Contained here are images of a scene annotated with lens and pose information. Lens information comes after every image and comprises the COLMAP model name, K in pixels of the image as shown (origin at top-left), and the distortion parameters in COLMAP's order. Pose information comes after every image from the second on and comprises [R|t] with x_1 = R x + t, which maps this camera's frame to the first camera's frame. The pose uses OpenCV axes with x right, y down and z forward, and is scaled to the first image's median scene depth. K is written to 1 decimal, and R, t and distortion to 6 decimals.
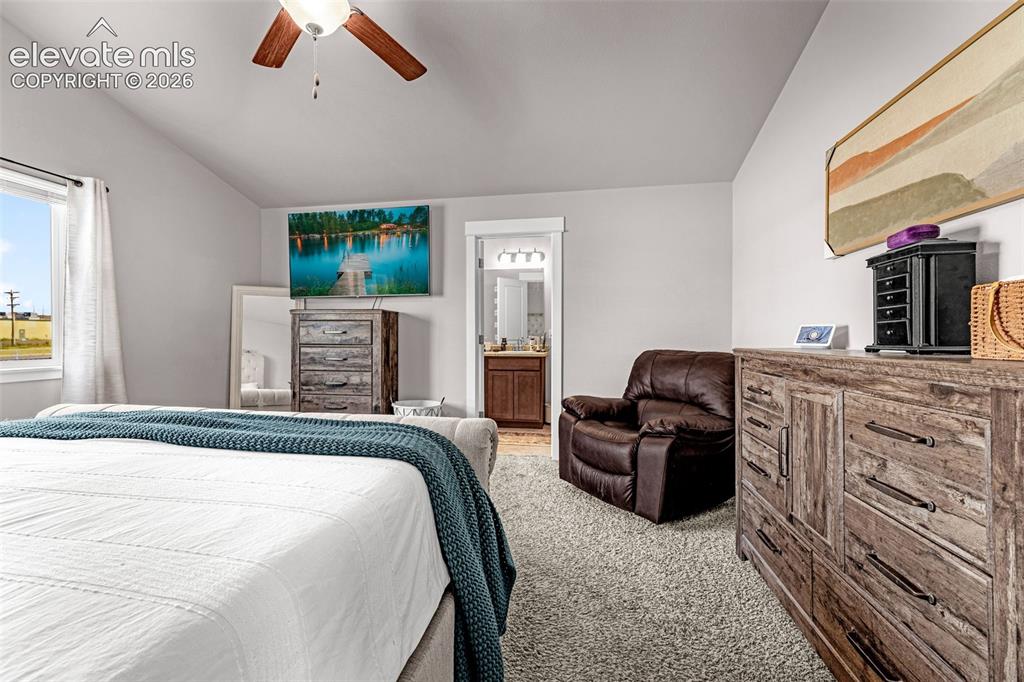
lens RADIAL K [[436.1, 0, 511.6], [0, 436.1, 338.3], [0, 0, 1]] dist [0.002586, 0.000400]
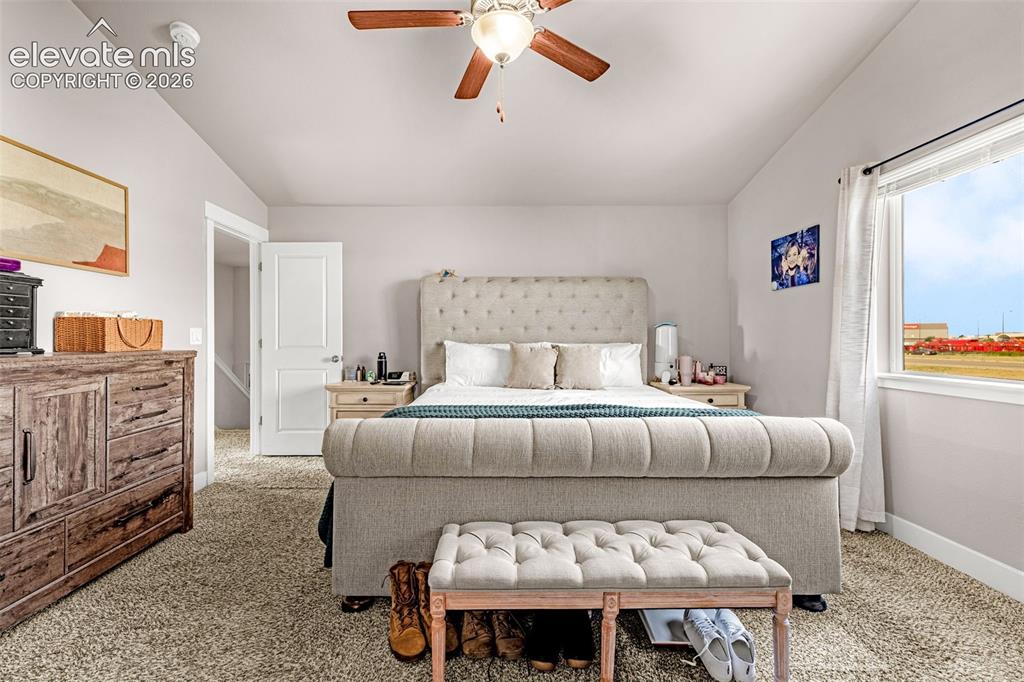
lens RADIAL K [[436.1, 0, 510.3], [0, 436.1, 336.7], [0, 0, 1]] dist [0.002586, 0.000400]
pose [[-0.981504, -0.000615, -0.191442, -0.425894], [-0.000189, 0.999997, -0.002244, -0.022728], [0.191443, -0.002167, -0.981501, 3.409165]]
